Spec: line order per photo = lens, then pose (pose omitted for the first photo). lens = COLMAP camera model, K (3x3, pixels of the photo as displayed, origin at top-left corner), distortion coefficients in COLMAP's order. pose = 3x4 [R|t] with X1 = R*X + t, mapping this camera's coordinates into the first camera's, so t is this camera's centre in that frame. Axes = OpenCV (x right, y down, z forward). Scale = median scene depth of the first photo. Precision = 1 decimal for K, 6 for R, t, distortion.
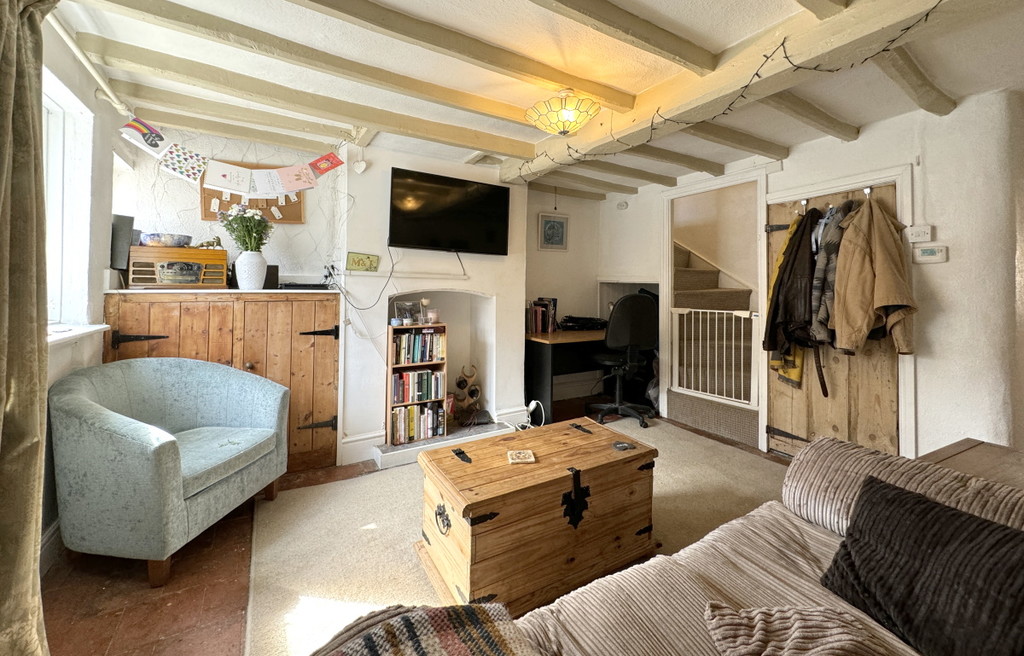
lens RADIAL K [[408.1, 0, 513.5], [0, 408.1, 282.7], [0, 0, 1]] dist [0.003766, 0.000326]
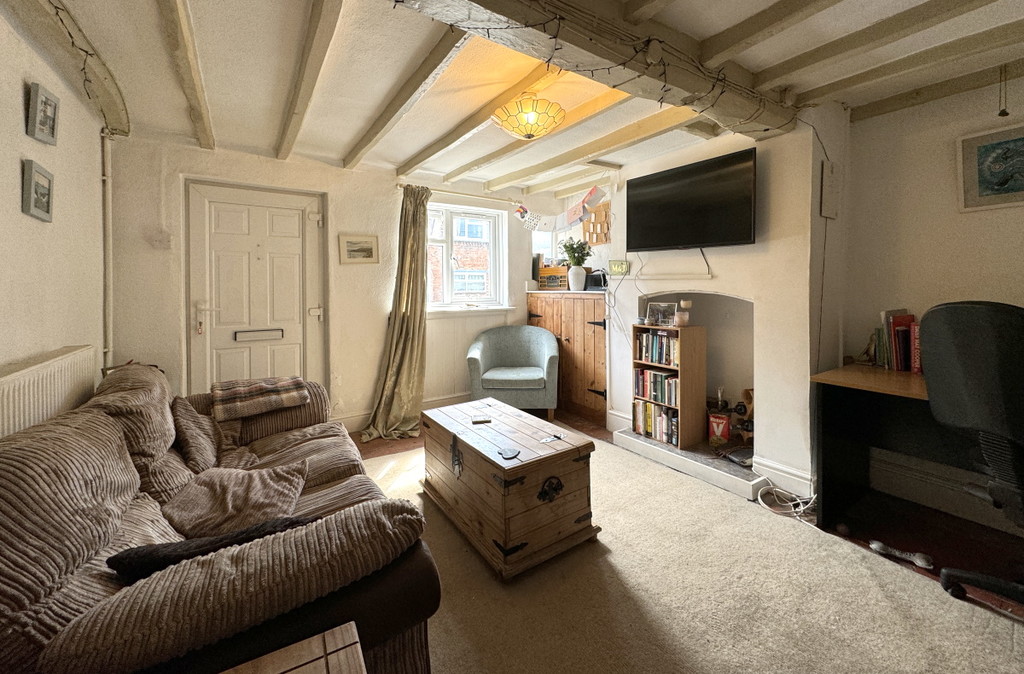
lens RADIAL K [[405.9, 0, 510.9], [0, 405.9, 297.3], [0, 0, 1]] dist [-0.000480, -0.000031]
pose [[0.039002, 0.014896, -0.999128, 0.765741], [0.014071, 0.999782, 0.015455, 0.012285], [0.999140, -0.014661, 0.038784, 0.615217]]
